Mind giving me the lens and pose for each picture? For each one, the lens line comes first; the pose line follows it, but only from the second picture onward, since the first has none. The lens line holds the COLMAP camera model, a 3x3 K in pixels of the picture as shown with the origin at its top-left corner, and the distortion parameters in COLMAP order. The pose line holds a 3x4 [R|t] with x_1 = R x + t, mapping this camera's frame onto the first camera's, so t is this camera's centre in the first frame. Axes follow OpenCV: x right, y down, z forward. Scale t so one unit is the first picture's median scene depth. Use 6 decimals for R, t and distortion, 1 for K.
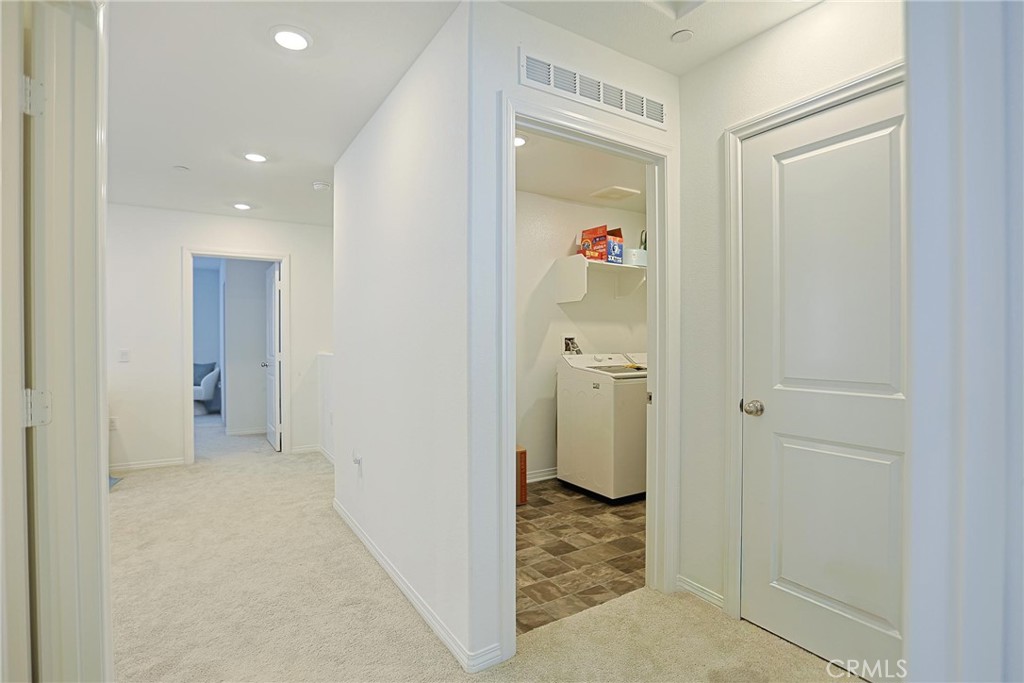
lens RADIAL K [[506.2, 0, 508.7], [0, 506.2, 342.9], [0, 0, 1]] dist [-0.046296, 0.010220]
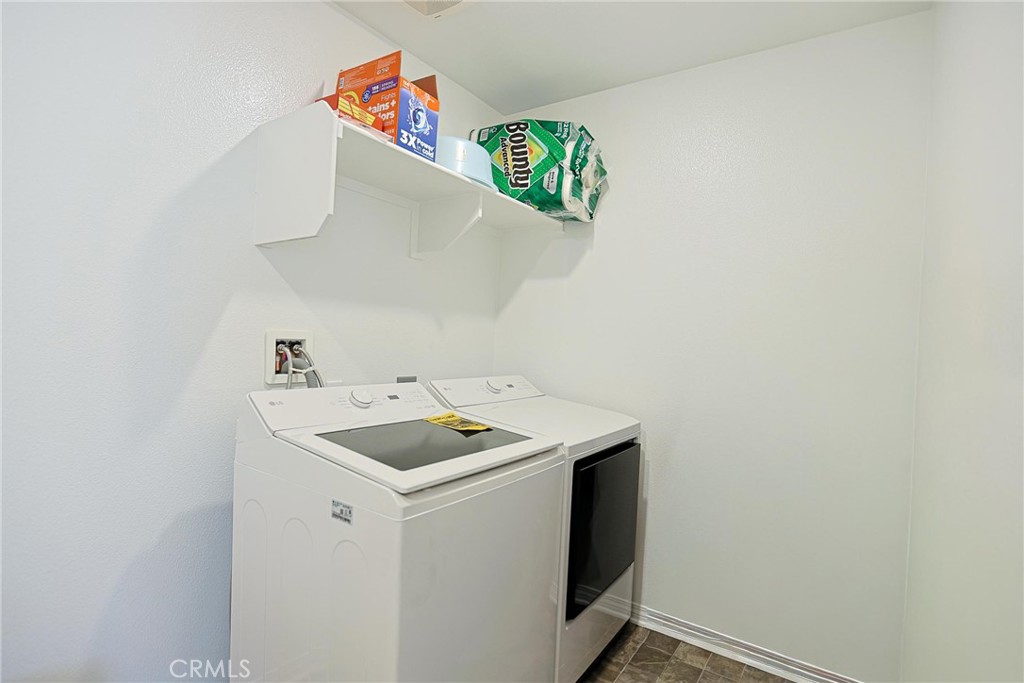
lens RADIAL K [[506.2, 0, 507.3], [0, 506.2, 343.4], [0, 0, 1]] dist [-0.046296, 0.010220]
pose [[0.913430, 0.038795, 0.405142, 0.121249], [-0.042871, 0.999080, 0.000986, -0.015014], [-0.404731, -0.018269, 0.914253, 0.606800]]
